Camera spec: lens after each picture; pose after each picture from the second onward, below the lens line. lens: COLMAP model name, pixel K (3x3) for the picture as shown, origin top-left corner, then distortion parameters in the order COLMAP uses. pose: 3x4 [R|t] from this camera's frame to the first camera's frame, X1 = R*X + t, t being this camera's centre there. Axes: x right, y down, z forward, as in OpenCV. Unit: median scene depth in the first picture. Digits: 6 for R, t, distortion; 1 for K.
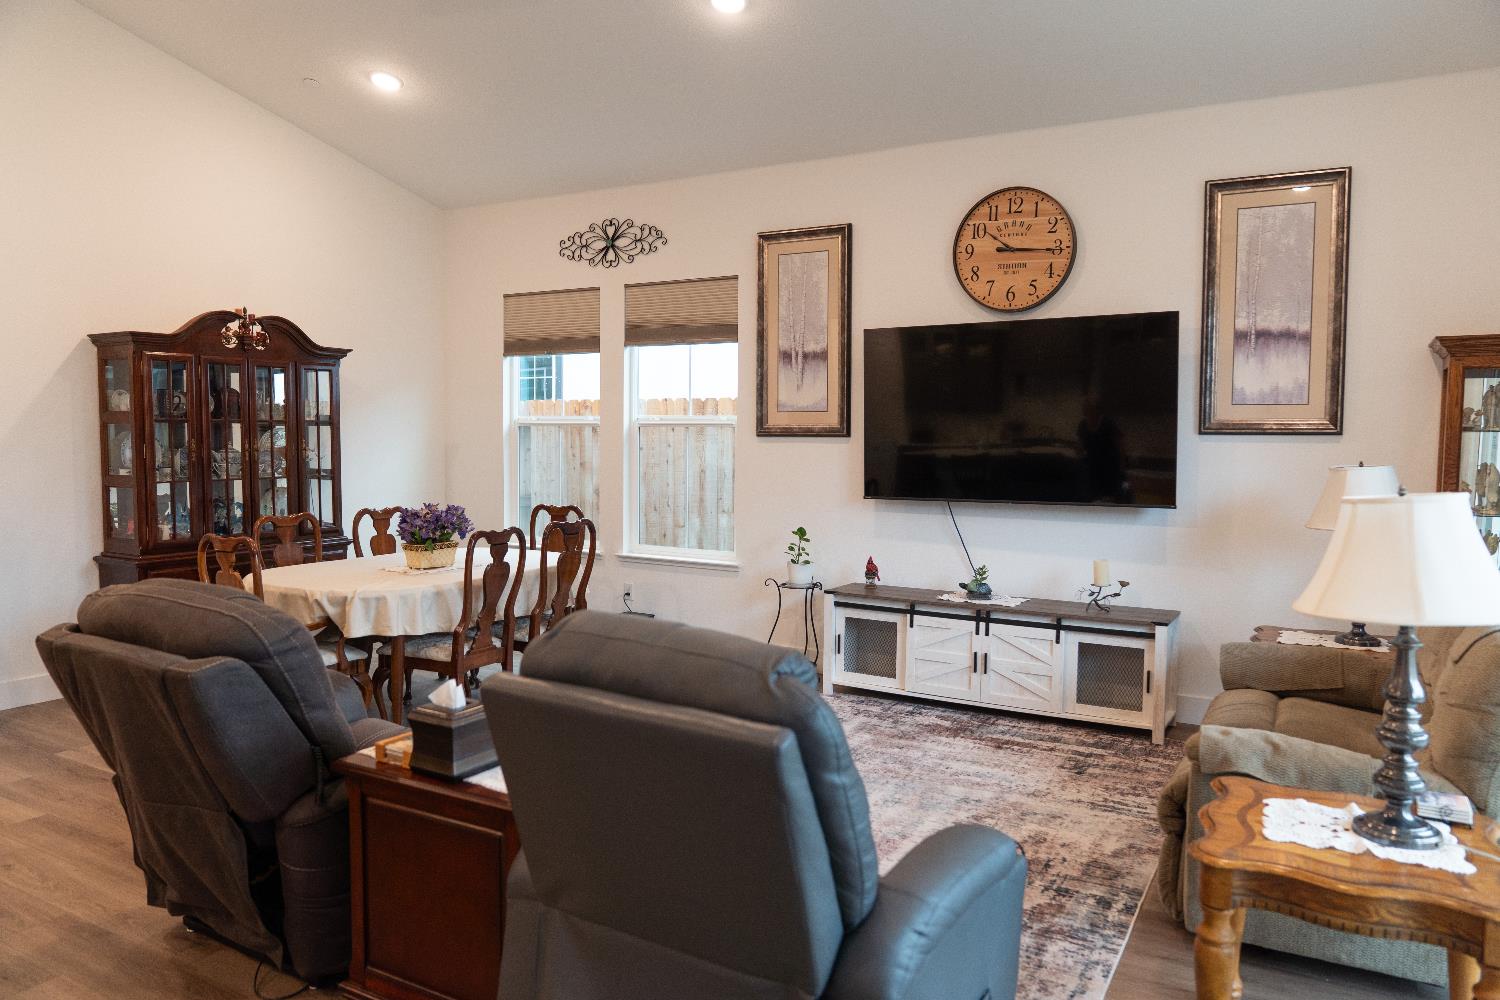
lens RADIAL K [[1032.7, 0, 750.4], [0, 1032.7, 505.5], [0, 0, 1]] dist [-0.015063, -0.006217]
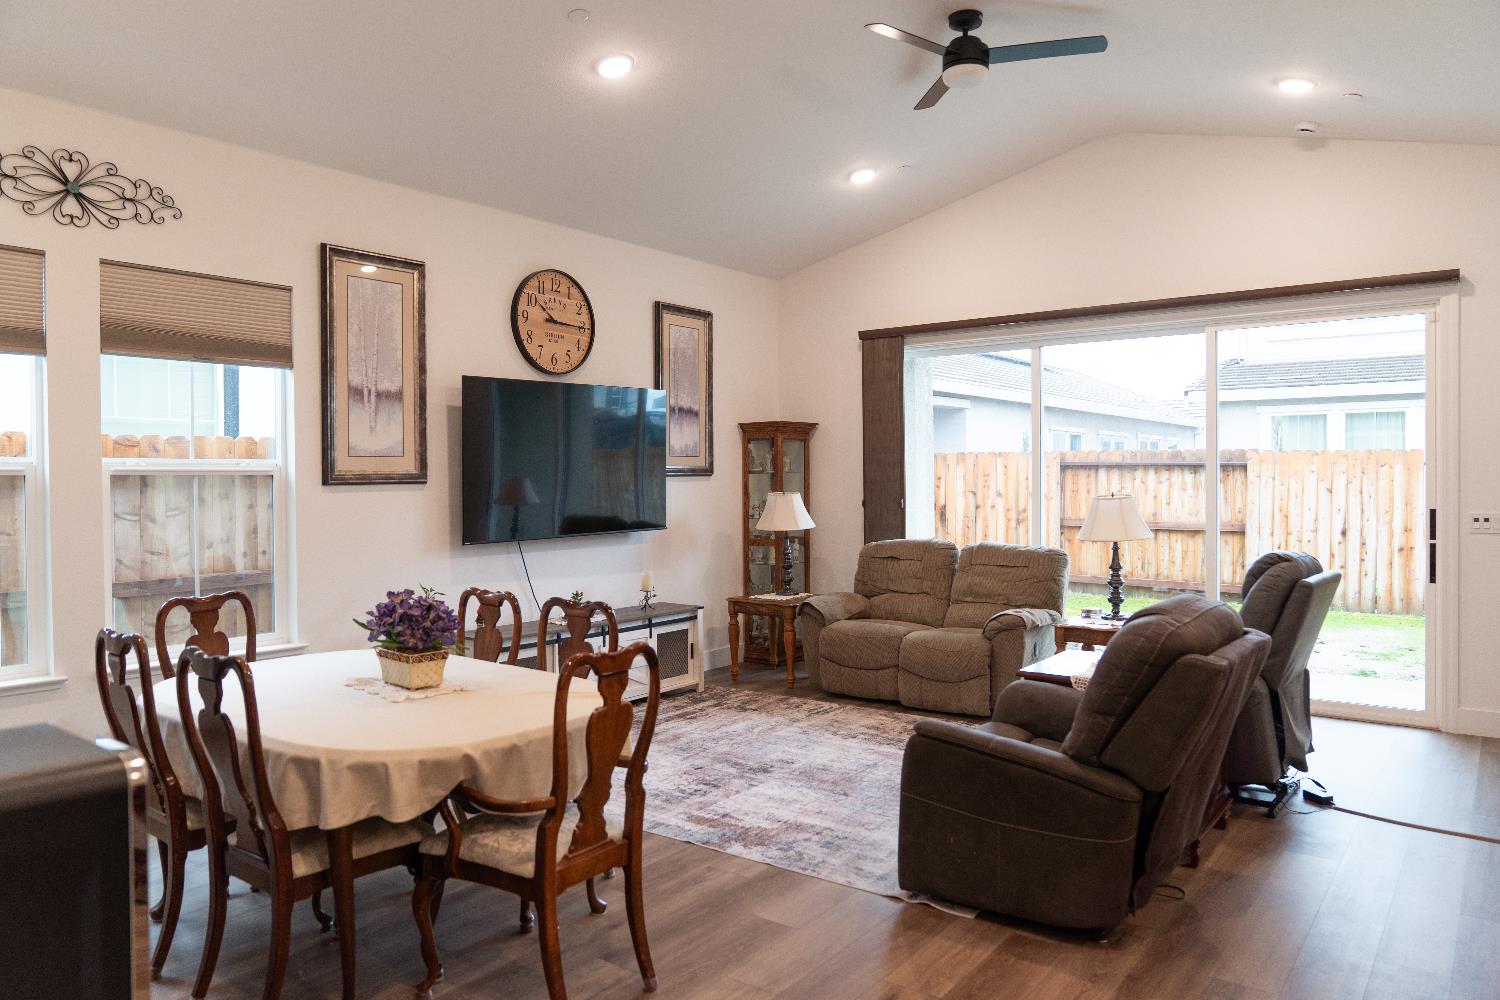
lens RADIAL K [[1038.7, 0, 748.9], [0, 1038.7, 490.8], [0, 0, 1]] dist [-0.005336, 0.000805]
pose [[0.121099, -0.027772, 0.992252, -0.811895], [0.070872, 0.997299, 0.019263, -0.056460], [-0.990107, 0.067990, 0.122740, 0.580831]]
